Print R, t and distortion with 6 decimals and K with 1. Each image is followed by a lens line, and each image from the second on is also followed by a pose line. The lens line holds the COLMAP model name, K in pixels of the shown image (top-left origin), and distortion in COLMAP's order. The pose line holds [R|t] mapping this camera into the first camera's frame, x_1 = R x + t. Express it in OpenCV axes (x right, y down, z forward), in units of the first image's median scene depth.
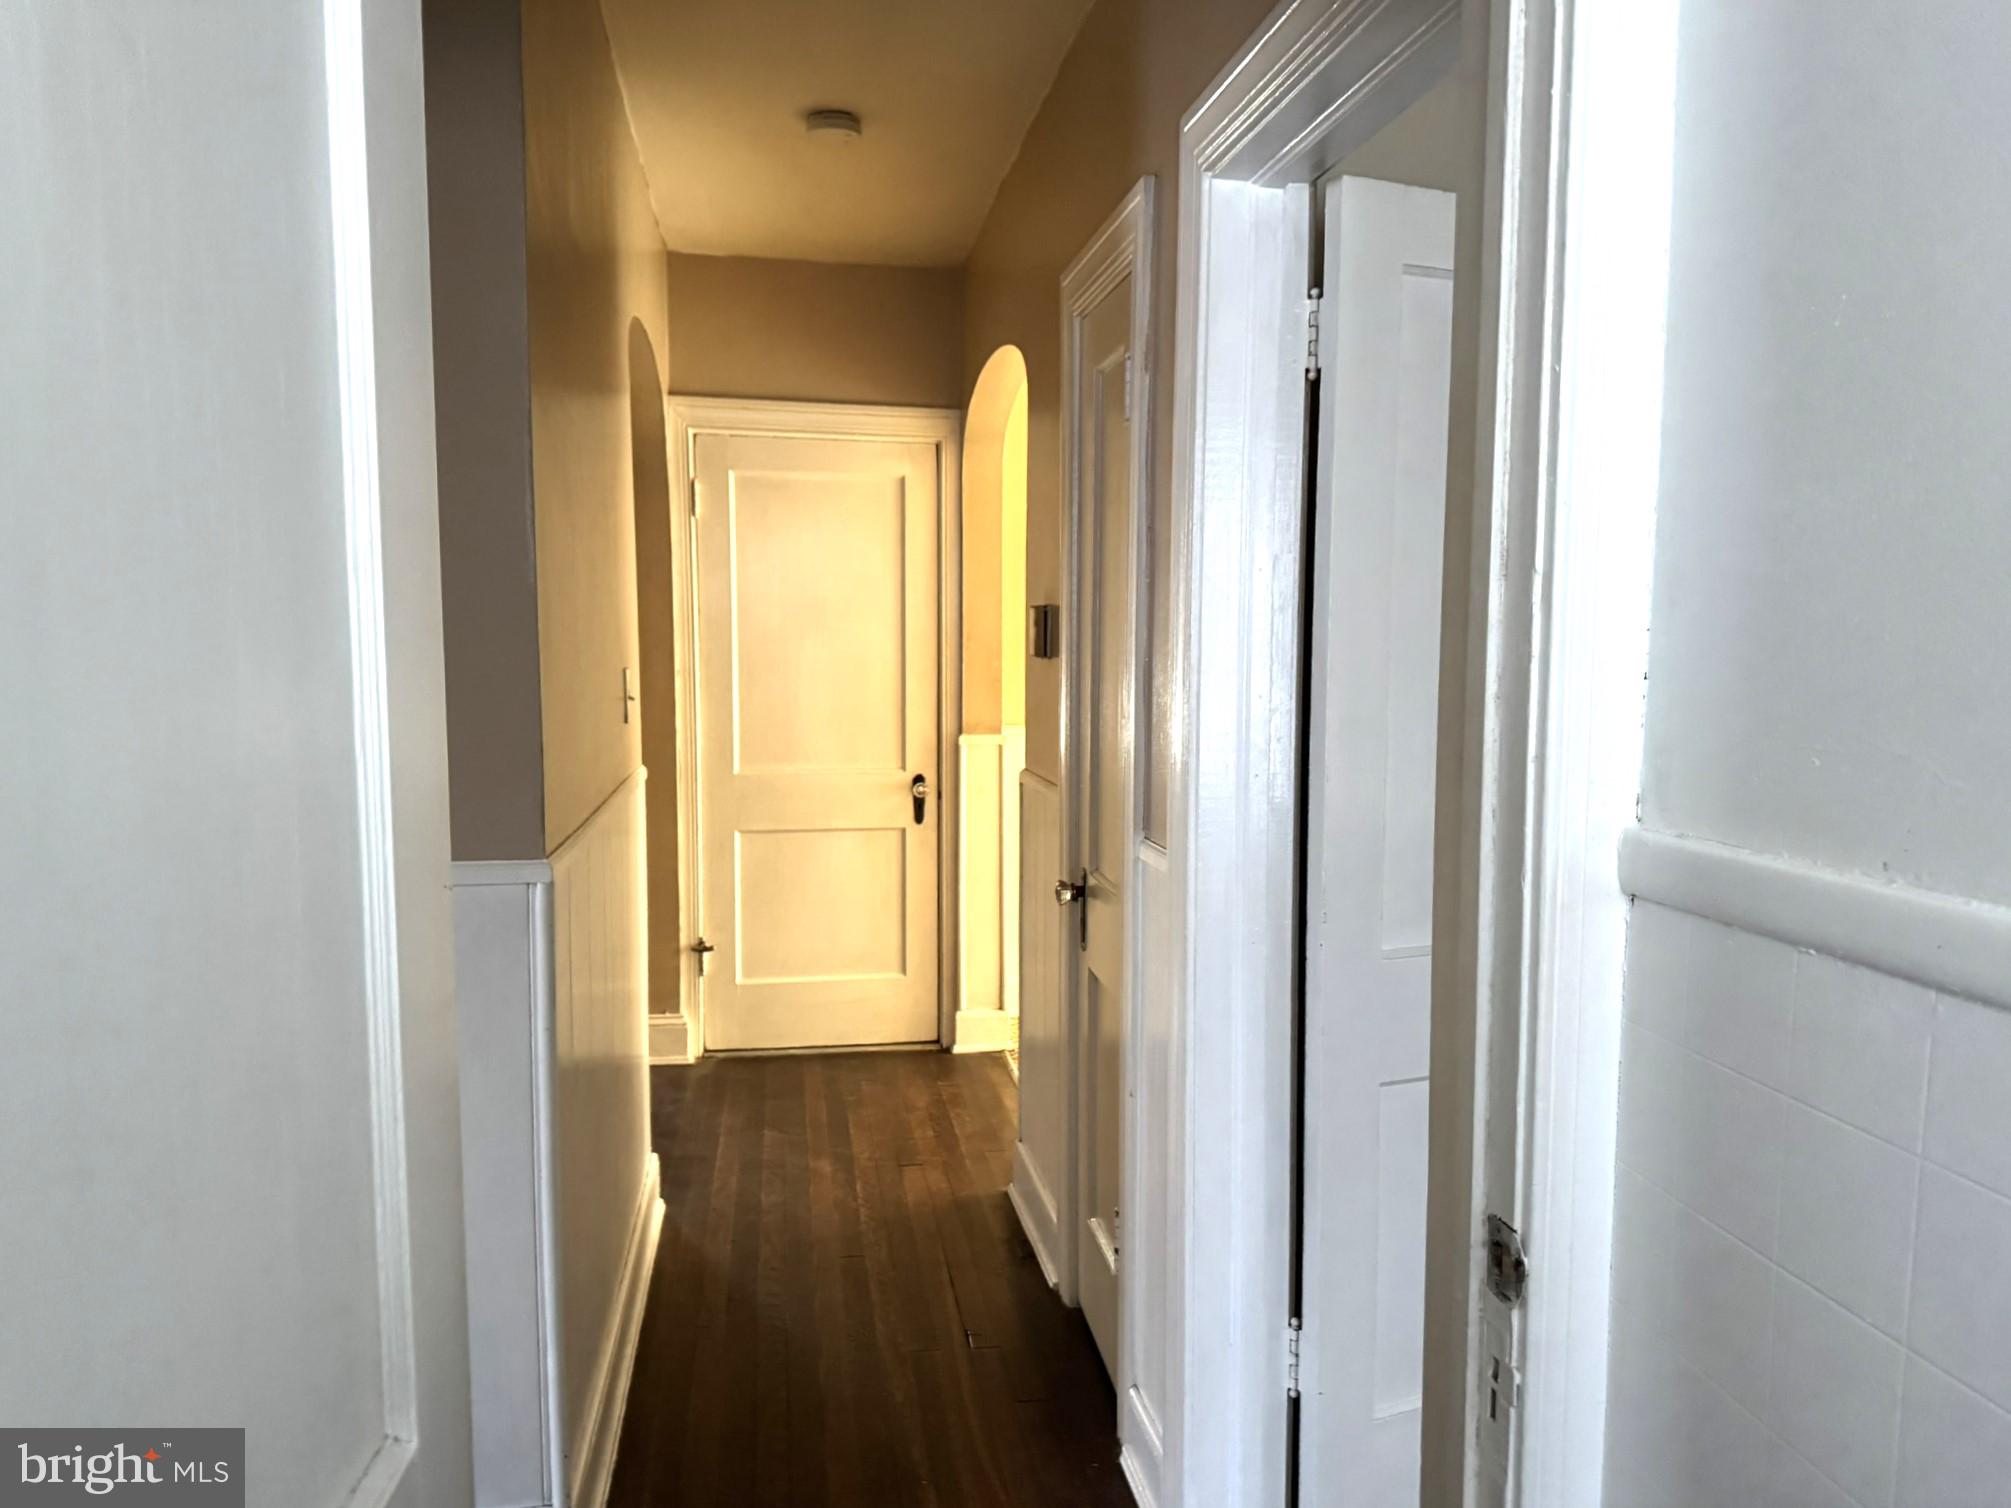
lens RADIAL K [[1405.4, 0, 1005.5], [0, 1405.4, 754.0], [0, 0, 1]] dist [0.182535, -0.355106]
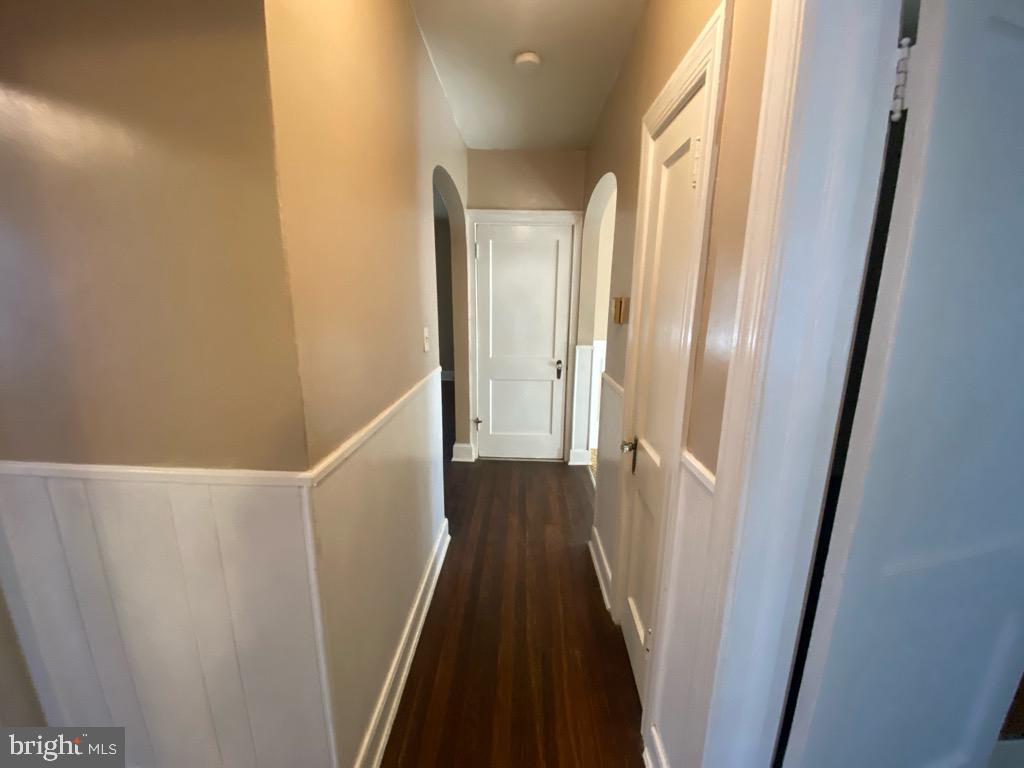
lens RADIAL K [[407.0, 0, 512.0], [0, 407.0, 384.0], [0, 0, 1]] dist [0.013863, -0.000294]
pose [[0.982039, 0.049216, -0.182144, -0.009904], [-0.025660, 0.991248, 0.129494, -0.039698], [0.186923, -0.122494, 0.974708, 0.274694]]
